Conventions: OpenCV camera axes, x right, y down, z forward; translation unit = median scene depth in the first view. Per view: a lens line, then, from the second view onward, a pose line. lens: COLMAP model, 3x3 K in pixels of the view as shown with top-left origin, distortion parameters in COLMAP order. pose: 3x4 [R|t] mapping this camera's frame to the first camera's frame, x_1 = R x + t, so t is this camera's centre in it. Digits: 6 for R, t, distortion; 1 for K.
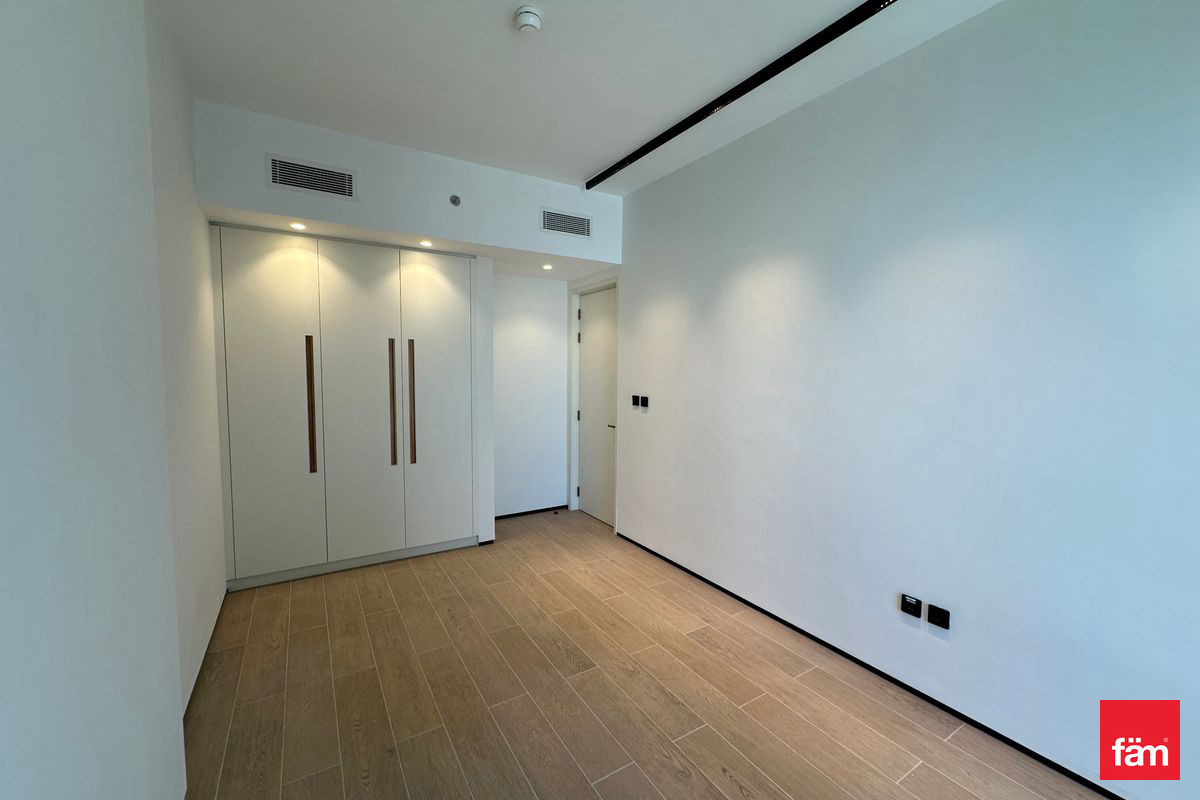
lens RADIAL K [[481.3, 0, 603.0], [0, 481.3, 400.3], [0, 0, 1]] dist [0.004420, 0.000238]
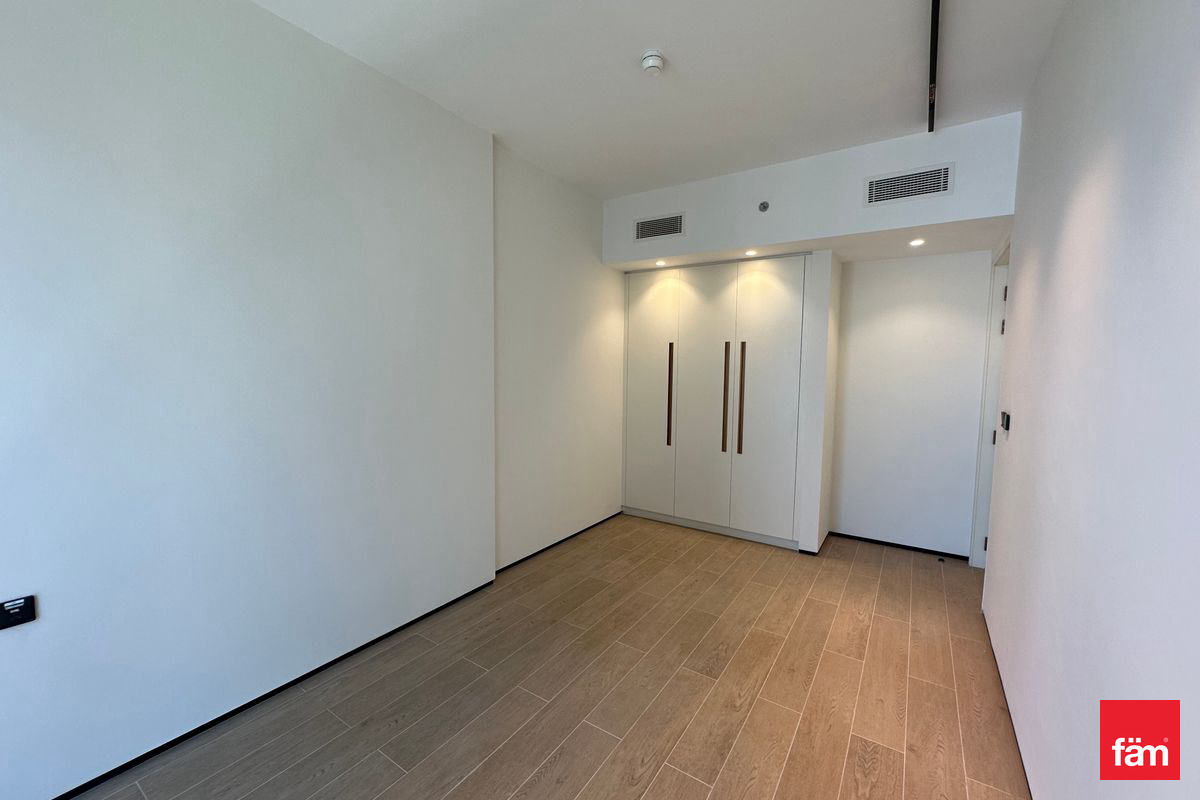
lens RADIAL K [[481.3, 0, 608.5], [0, 481.3, 402.4], [0, 0, 1]] dist [0.004420, 0.000238]
pose [[0.423189, 0.067143, -0.903550, 0.513511], [-0.076608, 0.996331, 0.038157, -0.006417], [0.902797, 0.053072, 0.426780, 0.269975]]
